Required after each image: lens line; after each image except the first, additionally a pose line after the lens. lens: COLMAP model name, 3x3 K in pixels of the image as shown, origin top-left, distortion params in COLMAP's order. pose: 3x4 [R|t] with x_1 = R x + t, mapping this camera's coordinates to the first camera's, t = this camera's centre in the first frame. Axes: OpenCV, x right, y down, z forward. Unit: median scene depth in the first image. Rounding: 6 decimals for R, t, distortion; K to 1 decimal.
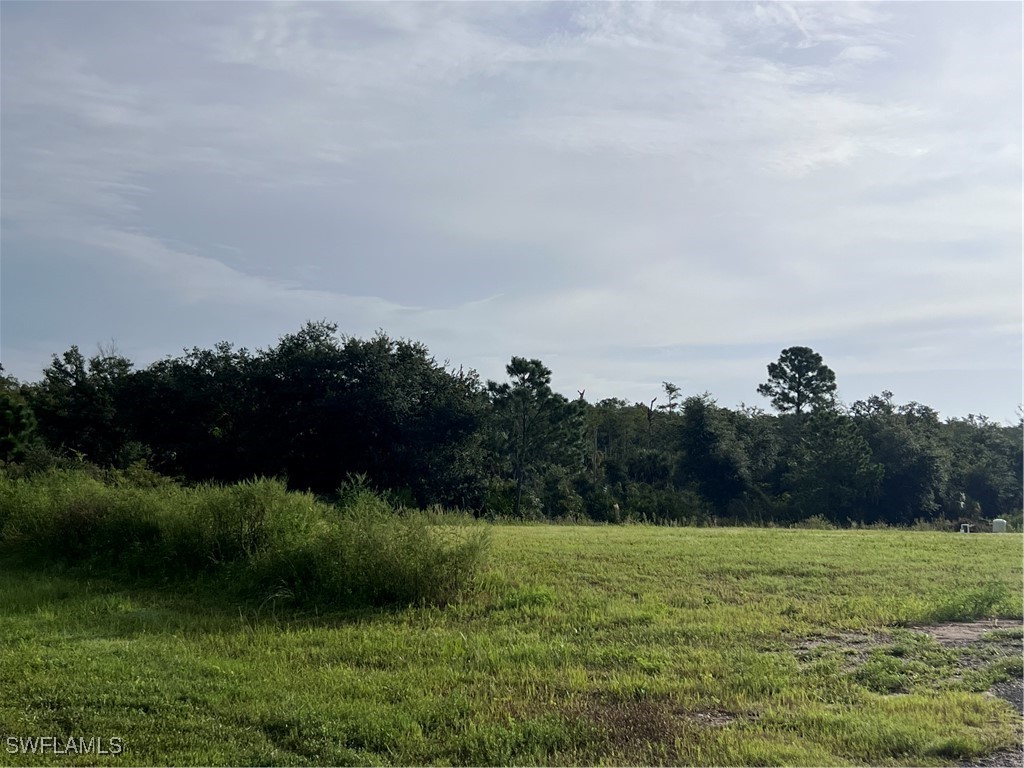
lens RADIAL K [[1421.4, 0, 517.4], [0, 1421.4, 360.5], [0, 0, 1]] dist [0.104444, -0.024462]
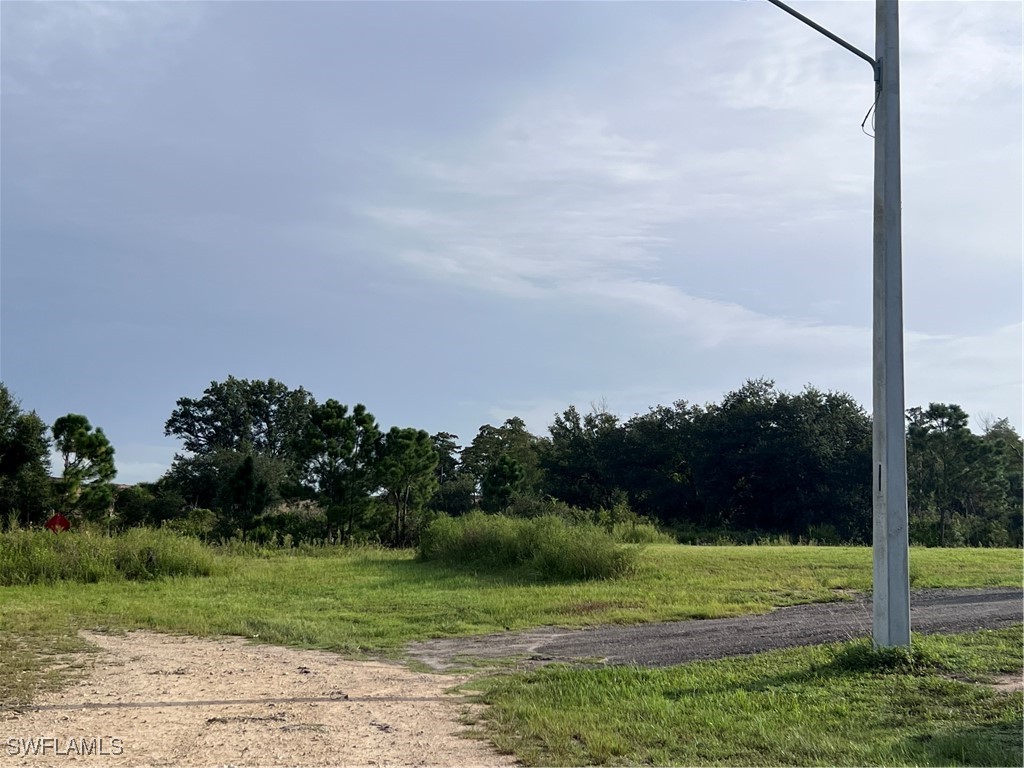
lens RADIAL K [[1421.4, 0, 517.4], [0, 1421.4, 360.5], [0, 0, 1]] dist [0.104444, -0.024462]
pose [[0.933270, -0.056175, -0.354756, 0.068301], [0.046507, 0.998279, -0.035730, -0.007846], [0.356153, 0.016847, 0.934276, -0.111754]]
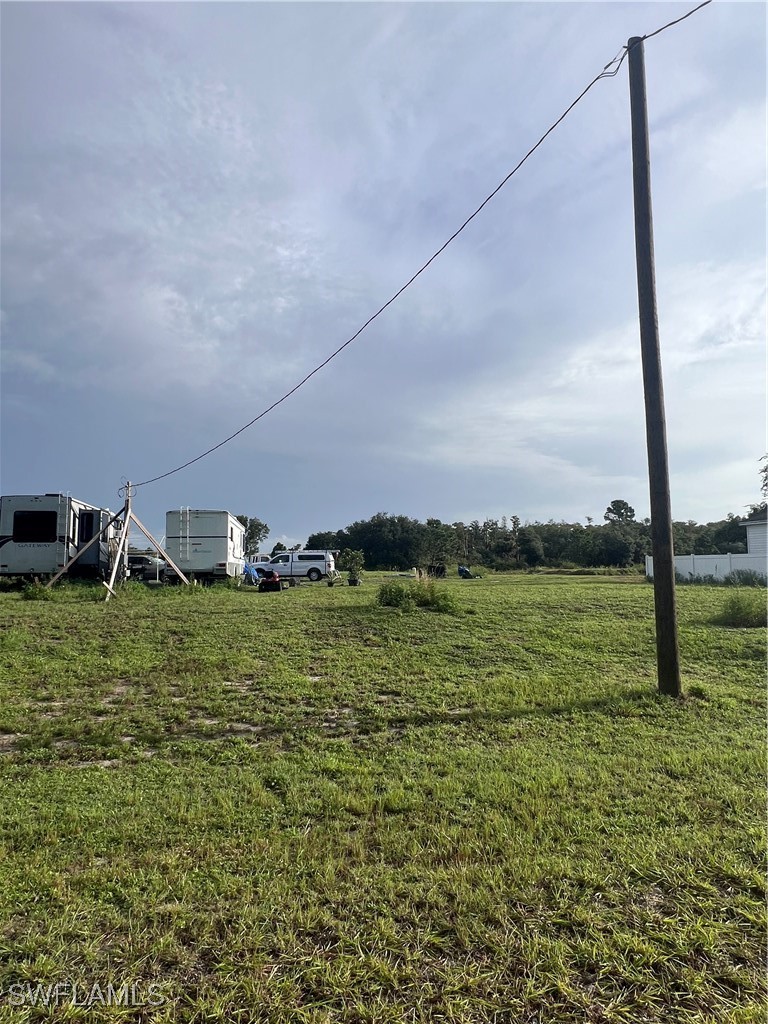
lens RADIAL K [[586.4, 0, 397.5], [0, 586.4, 517.2], [0, 0, 1]] dist [-0.004590, -0.001095]
pose [[0.873786, -0.072900, -0.480815, 0.396519], [0.077510, 0.996938, -0.010294, 0.001557], [0.480094, -0.028273, 0.876762, -0.091847]]
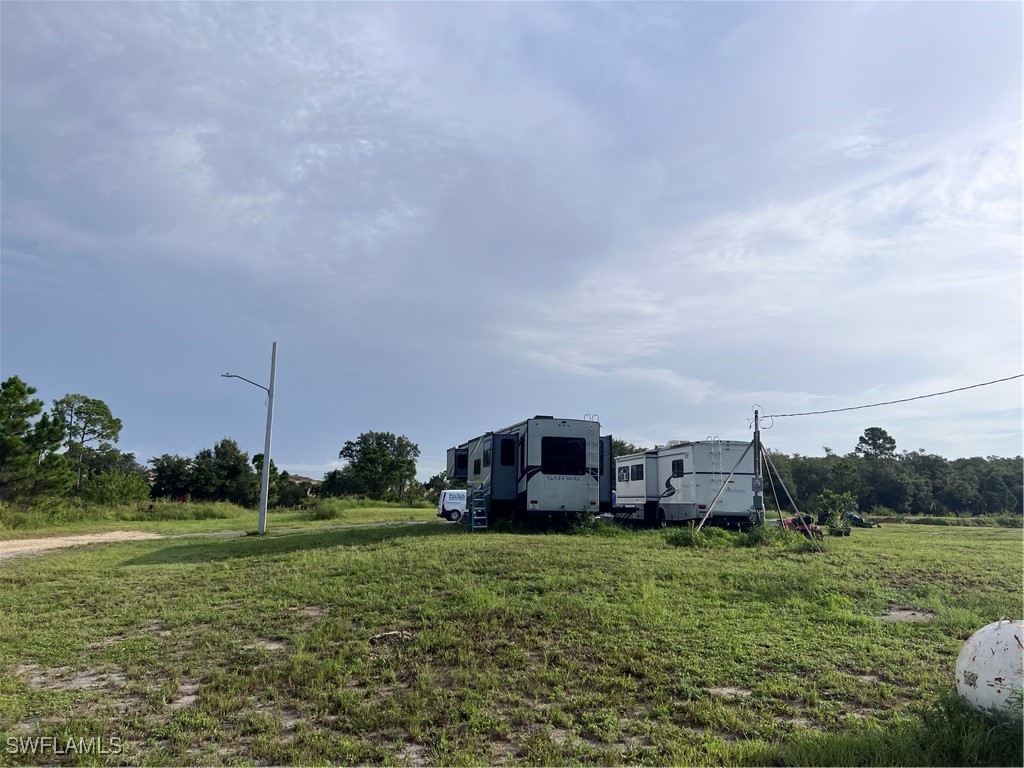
lens RADIAL K [[775.6, 0, 513.0], [0, 775.6, 394.7], [0, 0, 1]] dist [0.052677, -0.005048]
pose [[0.890590, -0.072934, -0.448921, 0.269922], [0.050253, 0.996795, -0.062251, -0.013183], [0.452022, 0.032880, 0.891401, -0.200437]]
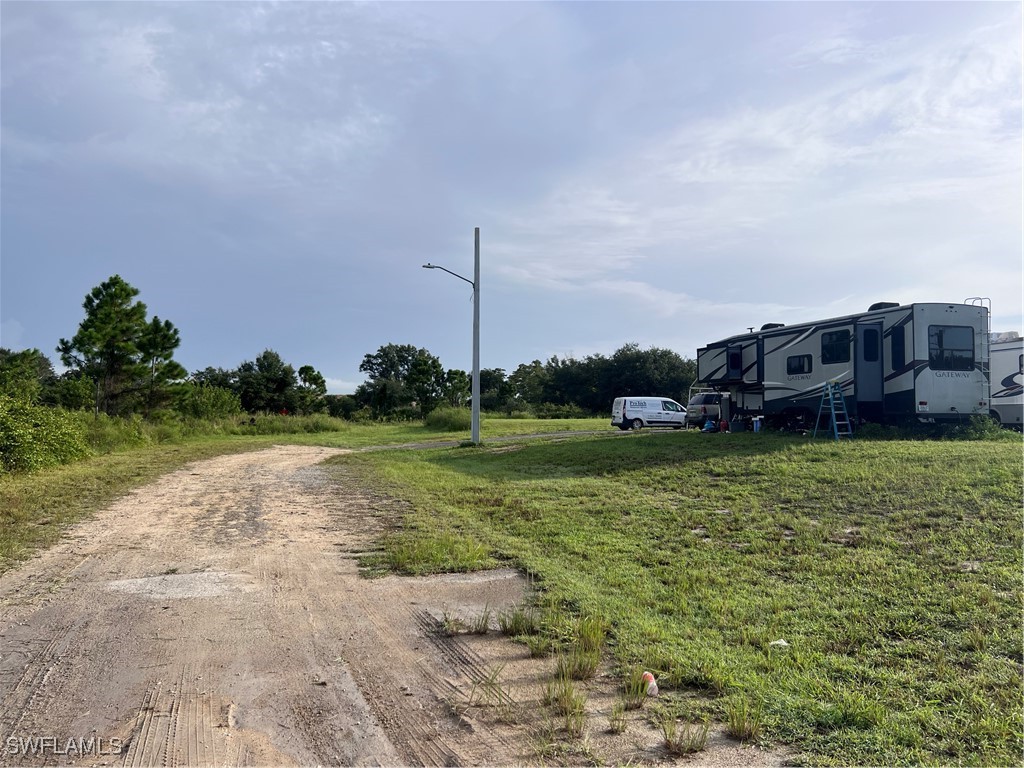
lens RADIAL K [[768.5, 0, 512.0], [0, 768.5, 384.0], [0, 0, 1]] dist [0.085253, -0.070979]
pose [[0.905767, -0.040002, -0.421884, 0.172231], [0.061001, 0.997474, 0.036388, -0.013283], [0.419363, -0.058695, 0.905919, -0.206079]]
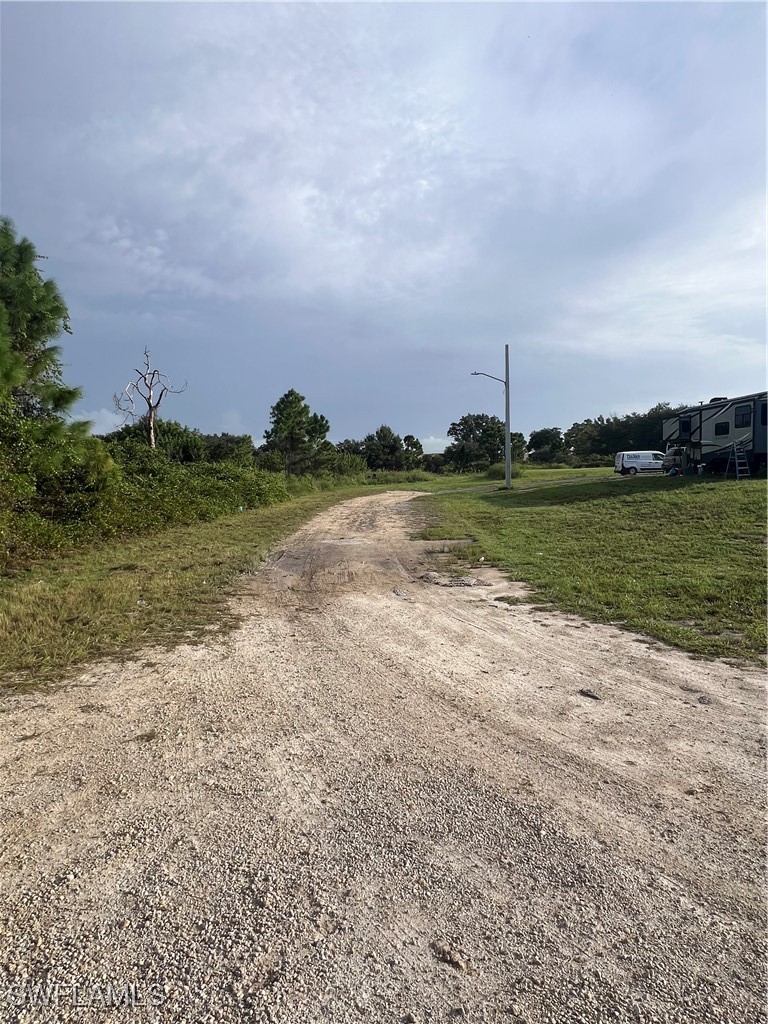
lens RADIAL K [[594.7, 0, 384.0], [0, 594.7, 512.0], [0, 0, 1]] dist [-0.003414, -0.001012]
pose [[0.732606, 0.001146, -0.680652, 0.213229], [0.114388, 0.985569, 0.124779, -0.017945], [0.670973, -0.169273, 0.721902, -0.246211]]
